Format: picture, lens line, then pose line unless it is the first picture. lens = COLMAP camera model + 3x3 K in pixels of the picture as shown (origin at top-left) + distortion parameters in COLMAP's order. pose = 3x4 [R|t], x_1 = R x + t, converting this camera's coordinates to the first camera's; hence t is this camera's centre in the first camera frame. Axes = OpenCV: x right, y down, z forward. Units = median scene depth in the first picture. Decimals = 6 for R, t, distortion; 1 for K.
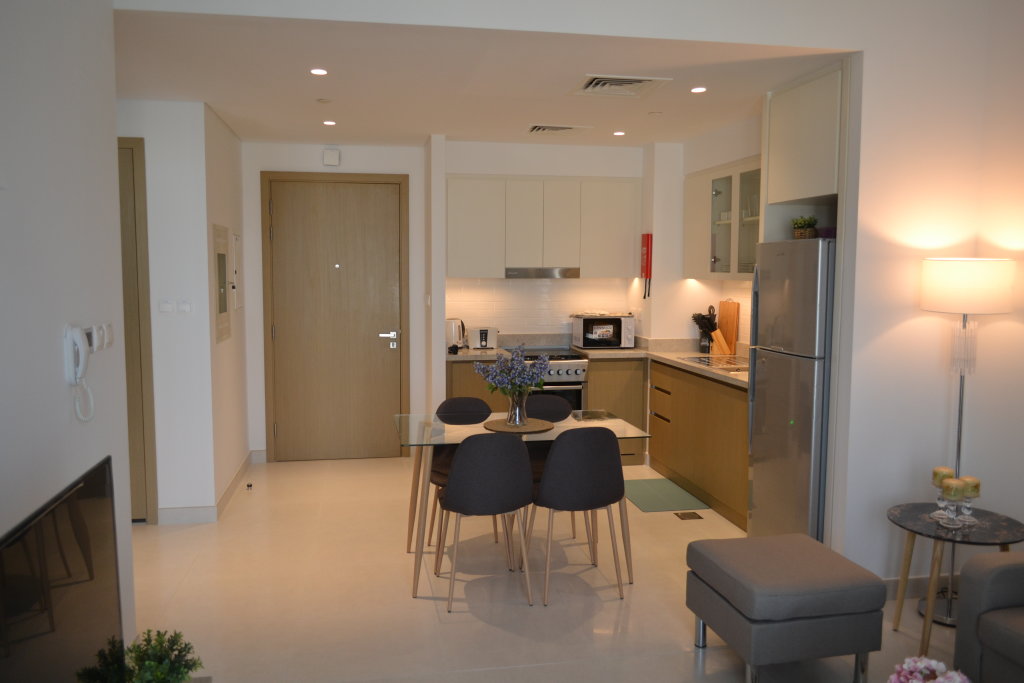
lens RADIAL K [[810.3, 0, 512.0], [0, 810.3, 341.5], [0, 0, 1]] dist [-0.009076, 0.008493]
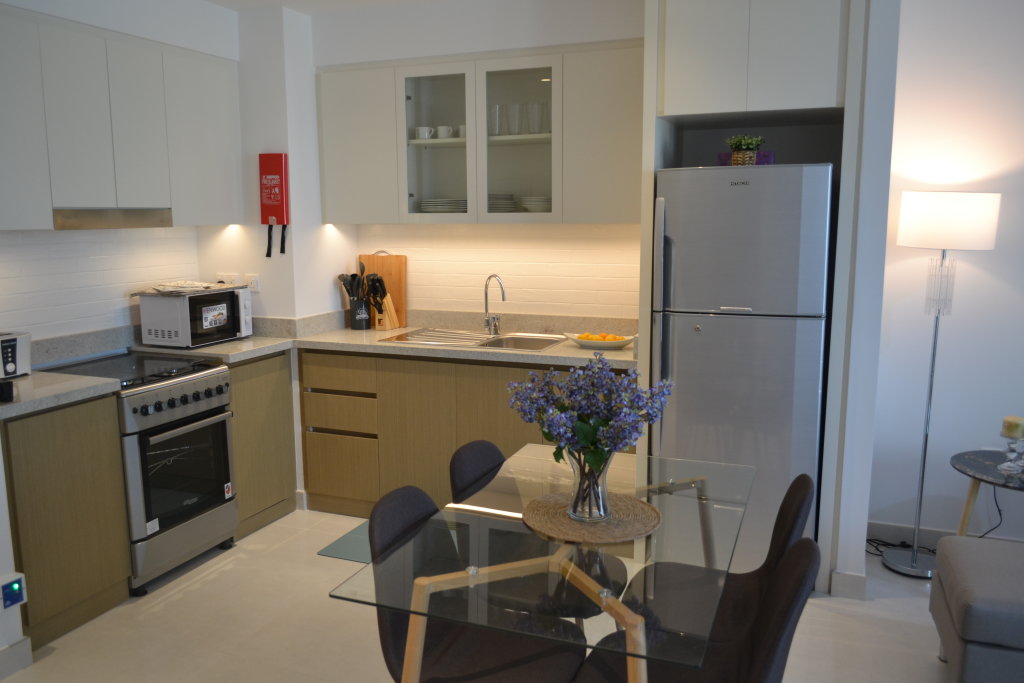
lens RADIAL K [[810.3, 0, 512.0], [0, 810.3, 341.5], [0, 0, 1]] dist [-0.009076, 0.008493]
pose [[0.538007, -0.137587, 0.831636, -0.274854], [0.084314, 0.990425, 0.109313, -0.040824], [-0.838713, 0.011308, 0.544456, 0.497831]]
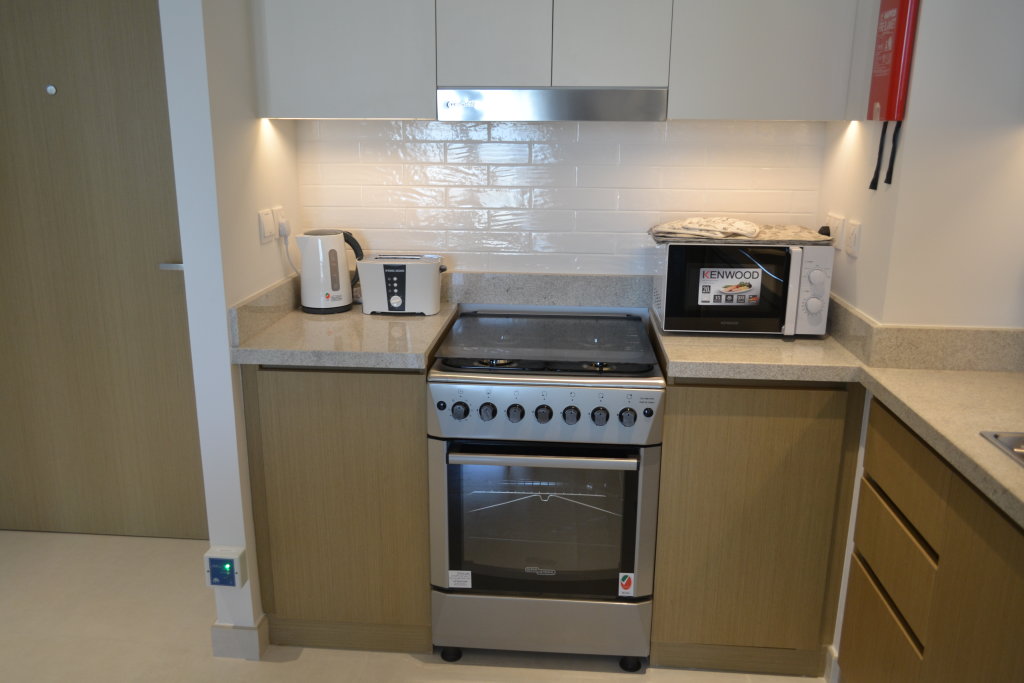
lens RADIAL K [[810.3, 0, 512.0], [0, 810.3, 341.5], [0, 0, 1]] dist [-0.009076, 0.008493]
pose [[0.965170, 0.069608, -0.252194, 0.113320], [-0.026225, 0.984842, 0.171461, -0.045326], [0.260306, -0.158875, 0.952365, 0.666259]]
